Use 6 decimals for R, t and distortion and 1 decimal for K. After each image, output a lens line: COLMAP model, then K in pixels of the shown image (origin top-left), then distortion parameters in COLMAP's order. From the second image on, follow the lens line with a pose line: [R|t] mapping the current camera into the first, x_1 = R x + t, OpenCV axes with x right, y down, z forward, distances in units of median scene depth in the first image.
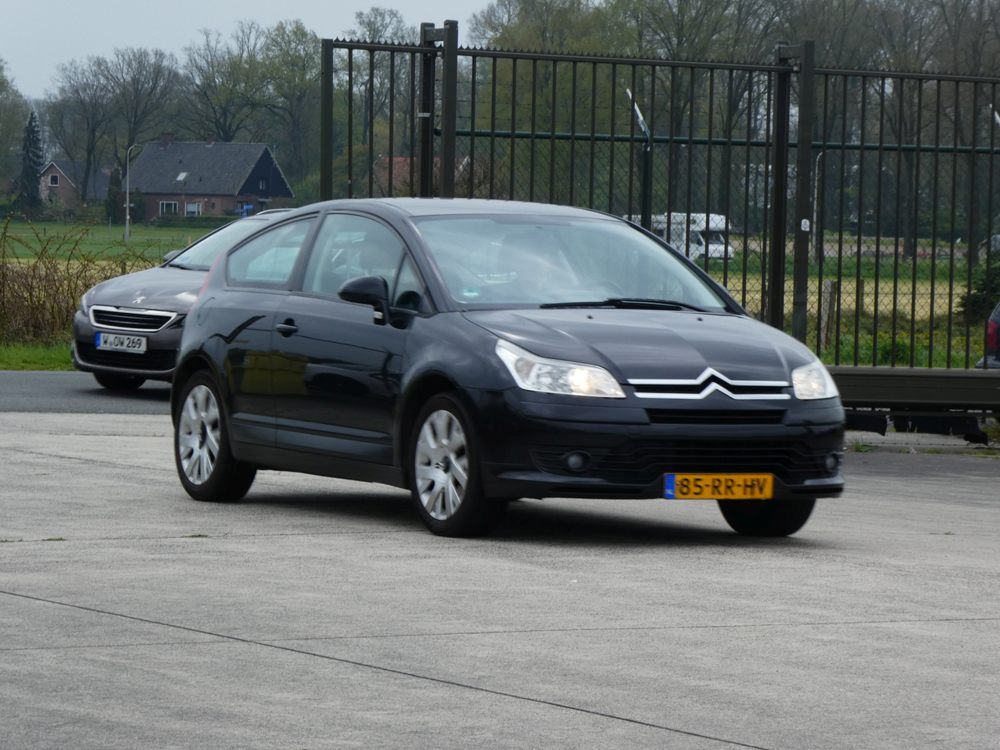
lens RADIAL K [[4750.8, 0, 576.5], [0, 4750.8, 324.3], [0, 0, 1]] dist [0.640644, 0.000000]
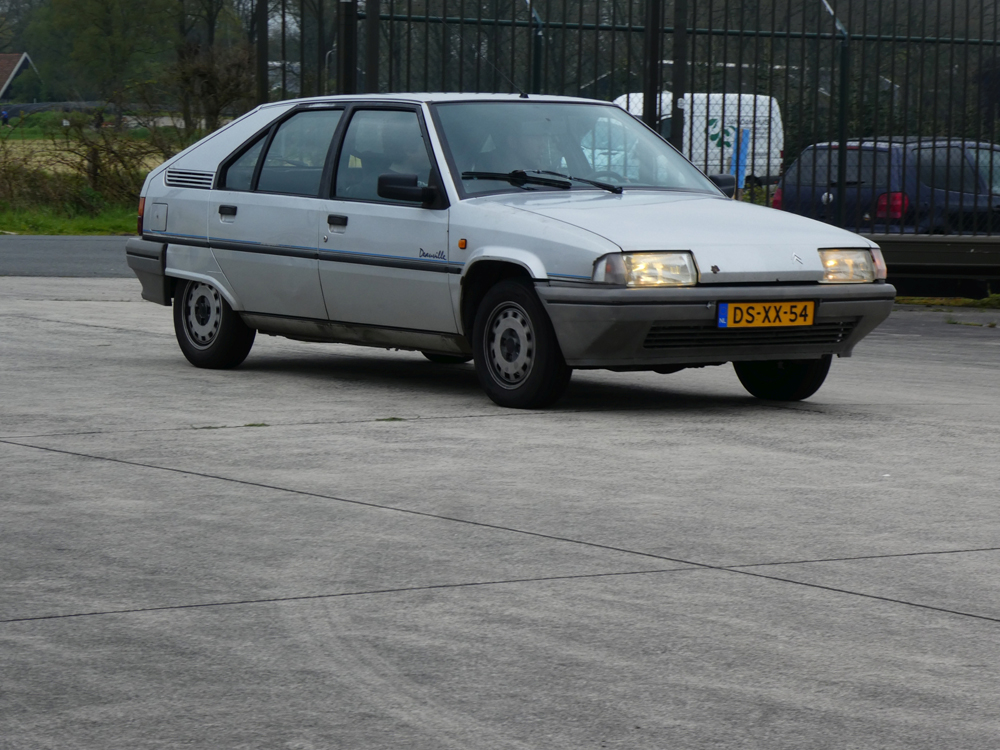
lens RADIAL K [[3640.9, 0, 548.5], [0, 3640.9, 328.3], [0, 0, 1]] dist [0.512290, 0.000000]
pose [[0.991885, -0.007945, 0.126890, -0.105192], [0.003013, 0.999234, 0.039018, -0.002178], [-0.127103, -0.038319, 0.991149, 0.191594]]
